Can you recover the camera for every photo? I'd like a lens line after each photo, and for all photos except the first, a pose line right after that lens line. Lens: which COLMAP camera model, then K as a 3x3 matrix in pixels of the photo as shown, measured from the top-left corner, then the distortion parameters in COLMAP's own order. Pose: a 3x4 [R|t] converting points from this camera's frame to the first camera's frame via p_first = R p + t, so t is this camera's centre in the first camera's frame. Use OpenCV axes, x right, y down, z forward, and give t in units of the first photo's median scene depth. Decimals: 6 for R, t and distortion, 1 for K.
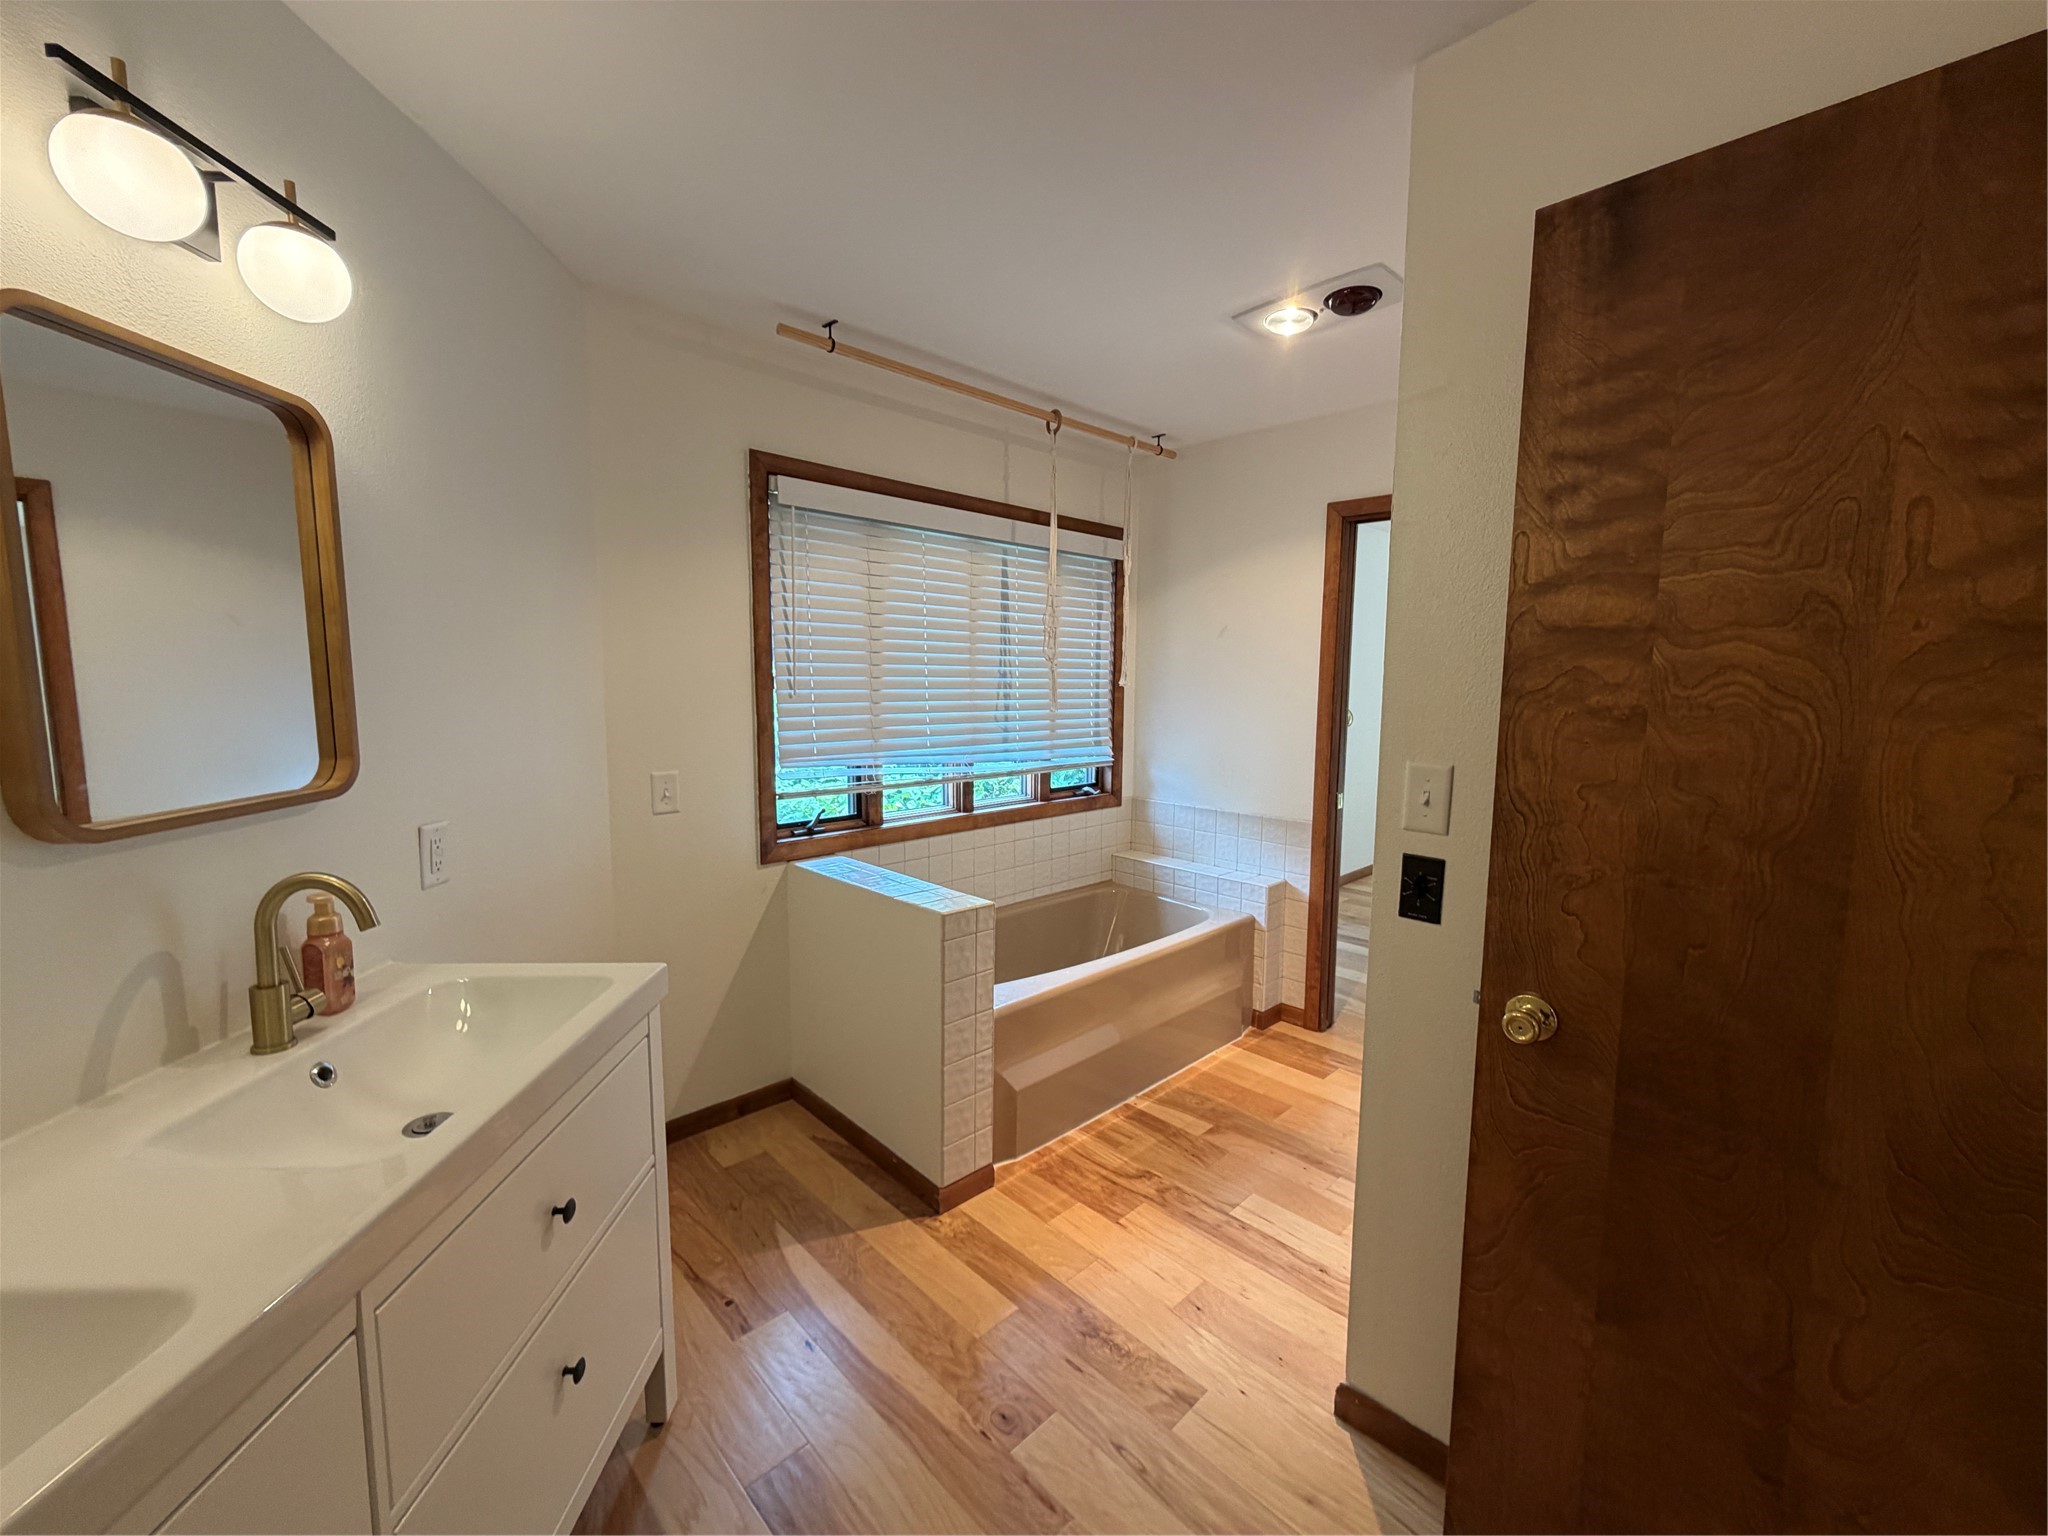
lens RADIAL K [[819.7, 0, 1029.9], [0, 819.7, 769.8], [0, 0, 1]] dist [0.000690, -0.000581]
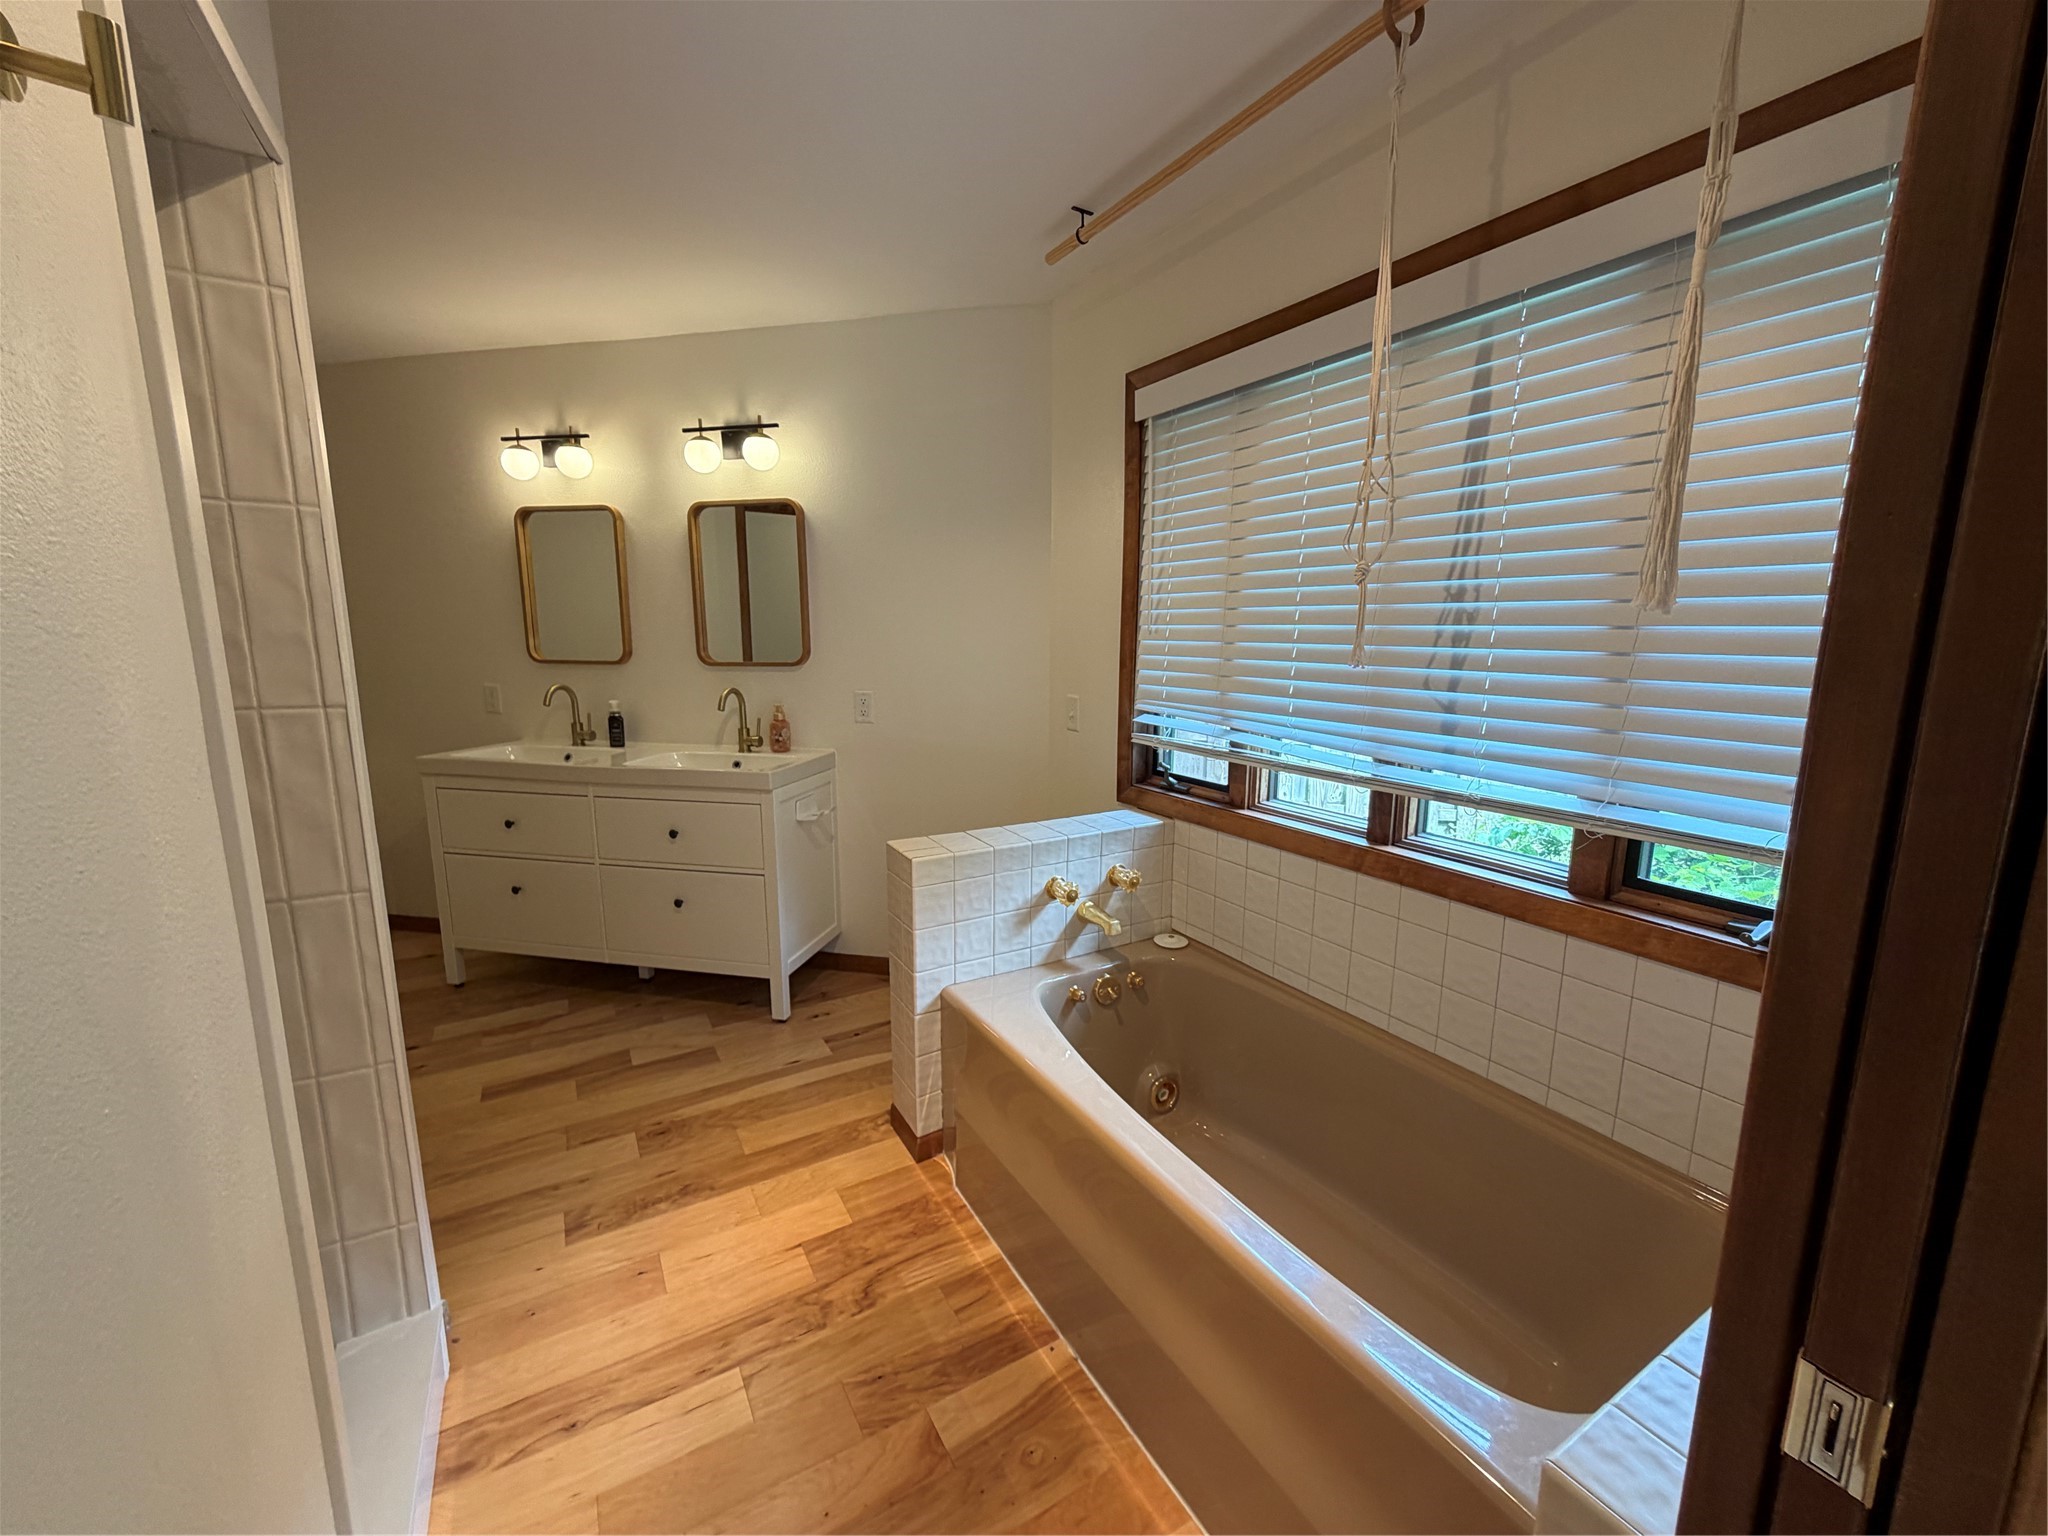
lens RADIAL K [[819.7, 0, 1032.2], [0, 819.7, 766.5], [0, 0, 1]] dist [0.000690, -0.000581]
pose [[-0.239005, 0.157240, -0.958203, 0.673598], [-0.105985, 0.976682, 0.186708, -0.105264], [0.965217, 0.146179, -0.216767, 1.146472]]
